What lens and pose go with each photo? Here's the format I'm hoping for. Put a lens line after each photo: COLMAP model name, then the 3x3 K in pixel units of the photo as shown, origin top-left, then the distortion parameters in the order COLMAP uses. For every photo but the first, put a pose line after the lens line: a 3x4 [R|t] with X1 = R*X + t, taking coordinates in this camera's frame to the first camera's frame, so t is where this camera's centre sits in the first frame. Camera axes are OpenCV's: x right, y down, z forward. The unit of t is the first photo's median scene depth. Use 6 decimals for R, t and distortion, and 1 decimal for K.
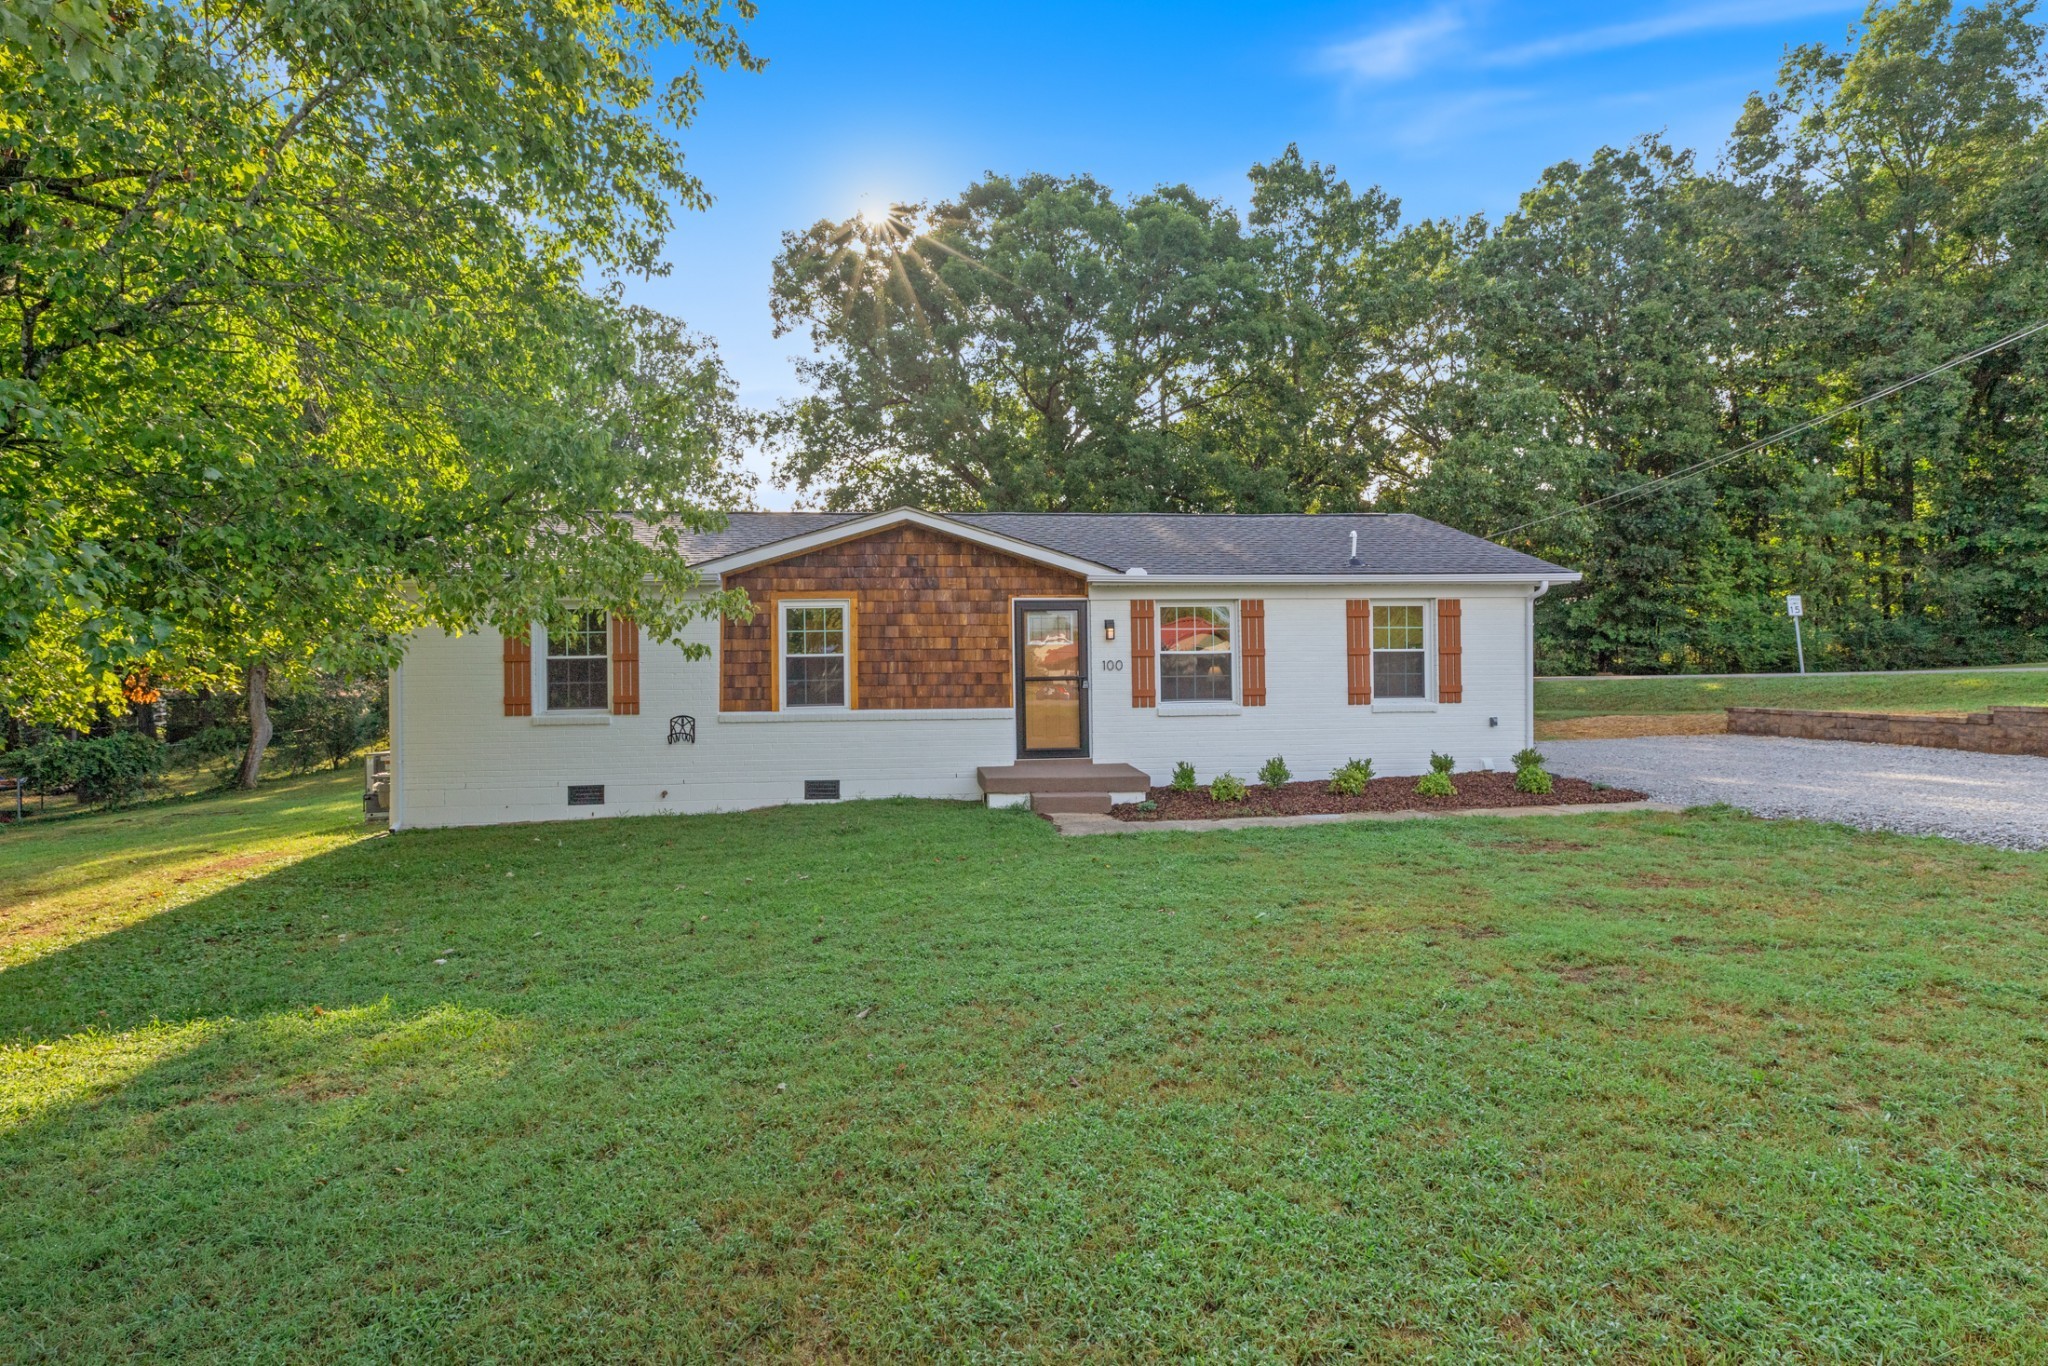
lens RADIAL K [[936.2, 0, 1024.0], [0, 936.2, 683.0], [0, 0, 1]] dist [-0.000258, -0.000772]
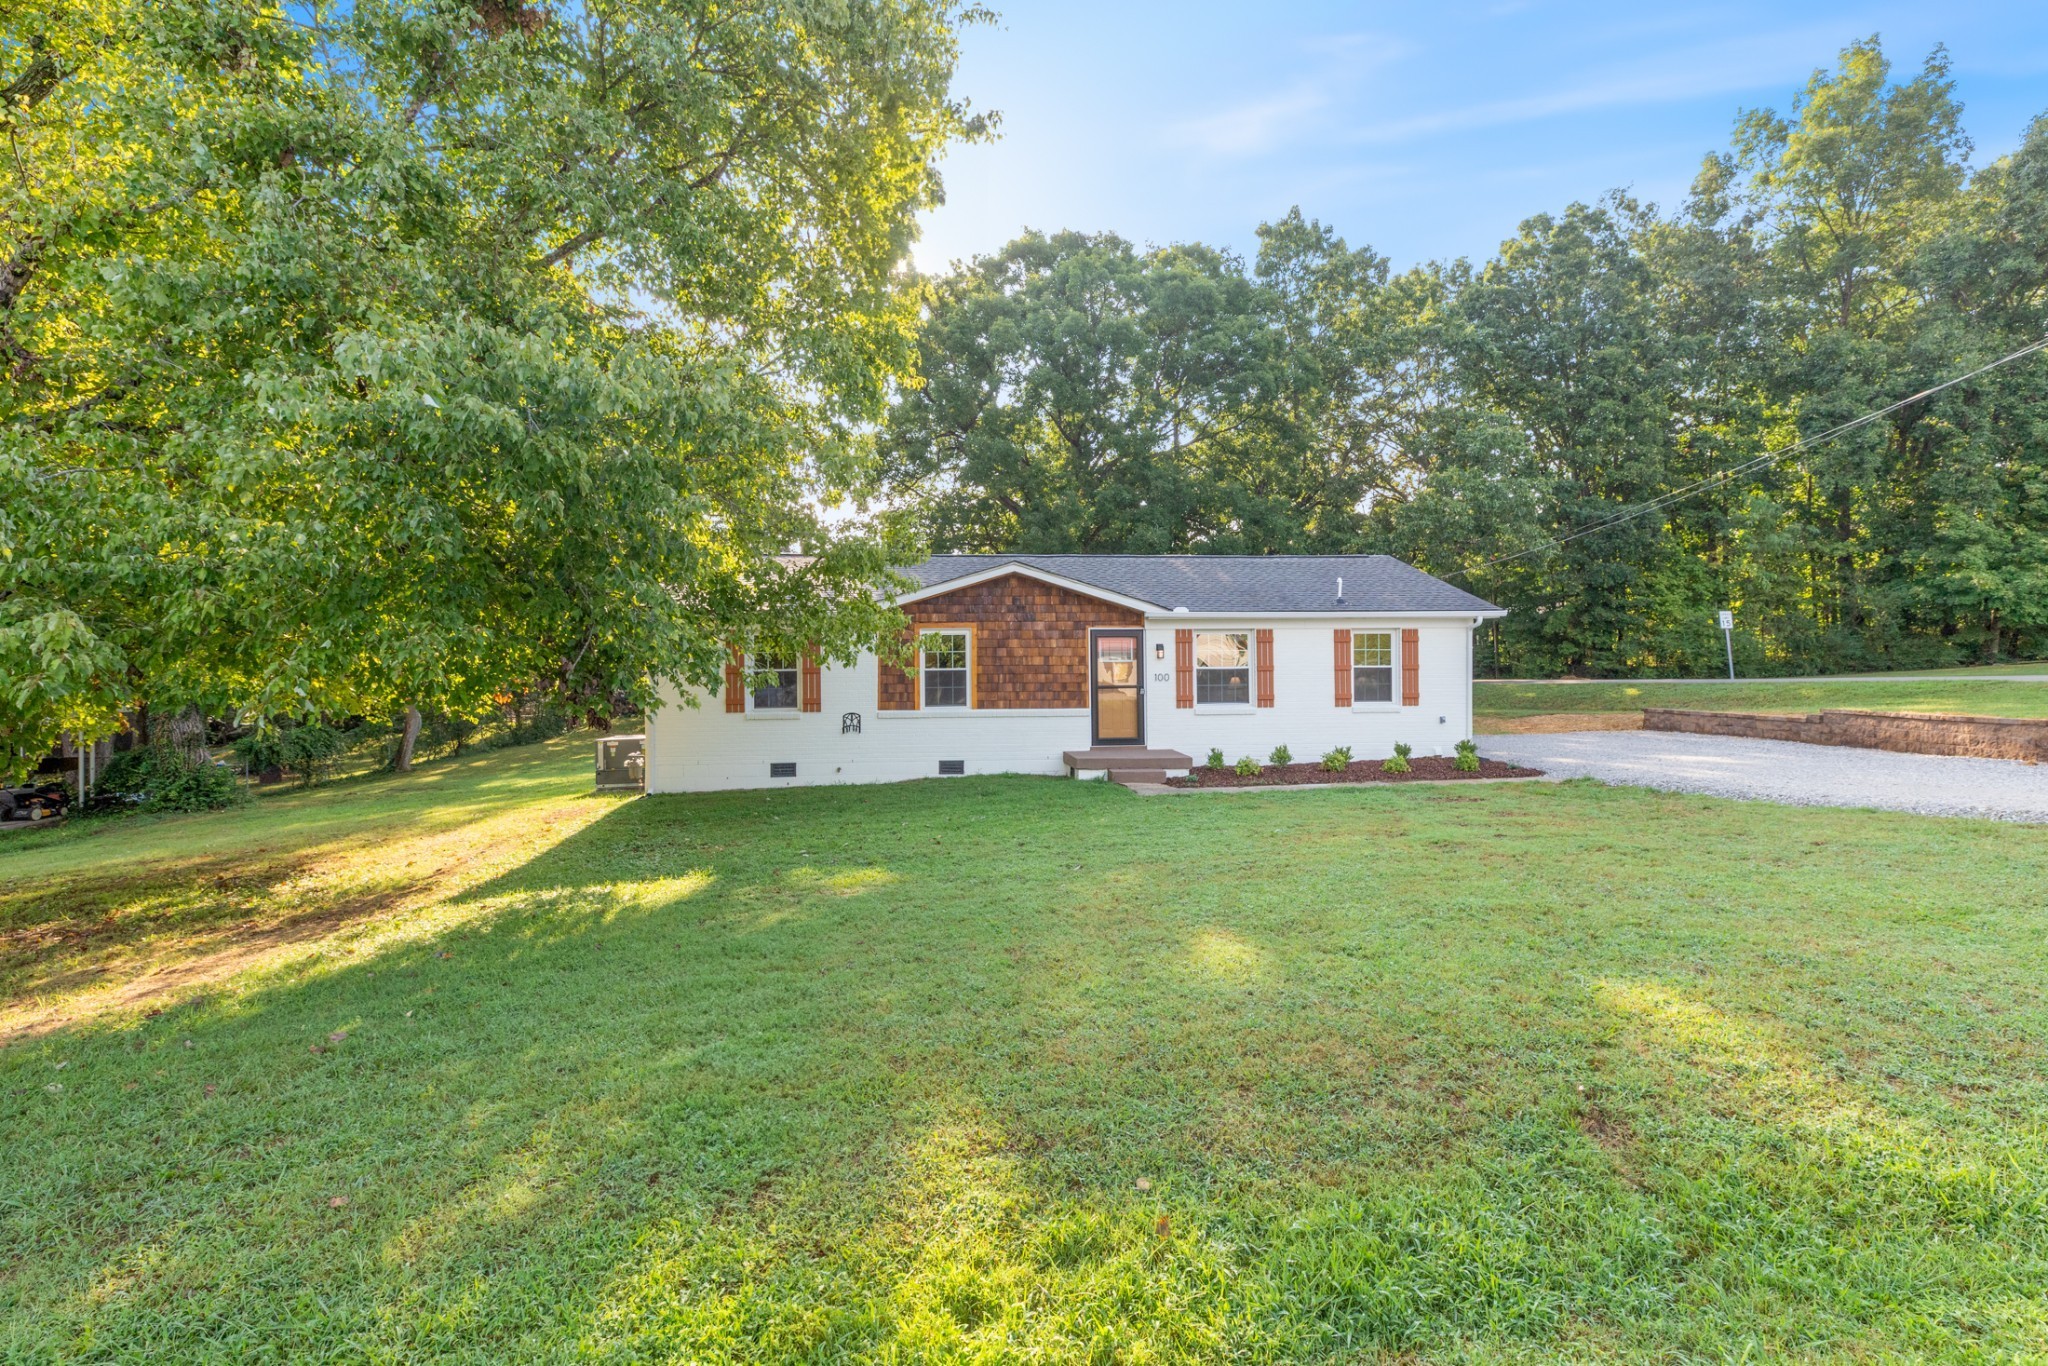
lens RADIAL K [[936.2, 0, 1024.0], [0, 936.2, 683.0], [0, 0, 1]] dist [-0.000258, -0.000772]
pose [[0.999991, 0.003992, 0.001421, -0.106434], [-0.004000, 0.999975, 0.005832, -0.017408], [-0.001397, -0.005838, 0.999982, -0.356605]]
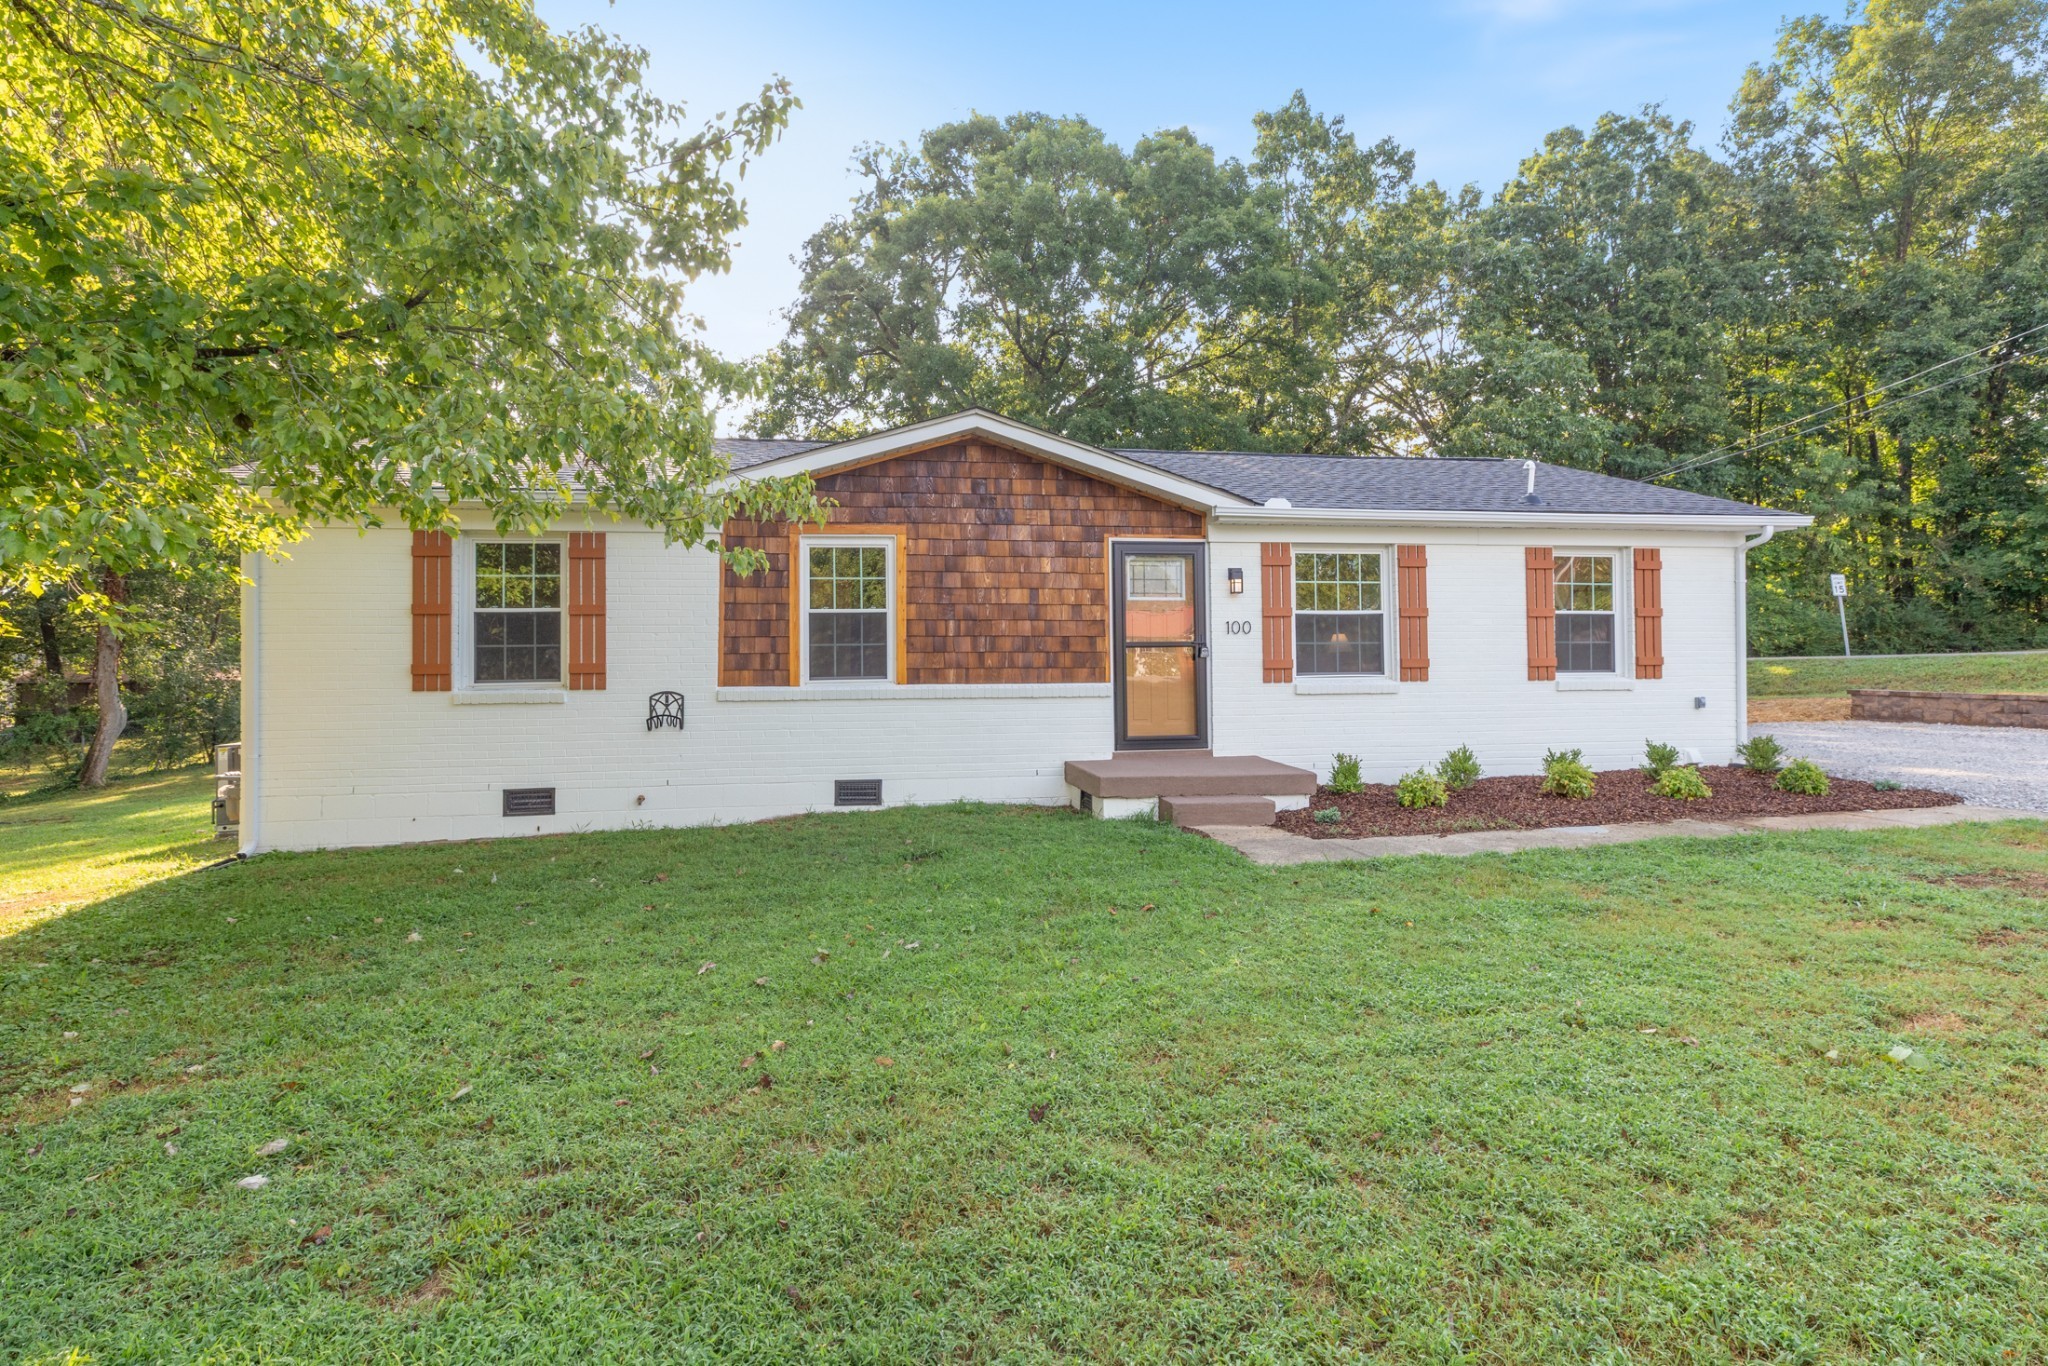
lens RADIAL K [[941.4, 0, 1020.9], [0, 941.4, 659.8], [0, 0, 1]] dist [-0.000062, 0.000656]
pose [[0.998072, 0.003901, 0.061938, -0.128142], [-0.003040, 0.999898, -0.013989, 0.018465], [-0.061987, 0.013774, 0.997982, 0.239248]]
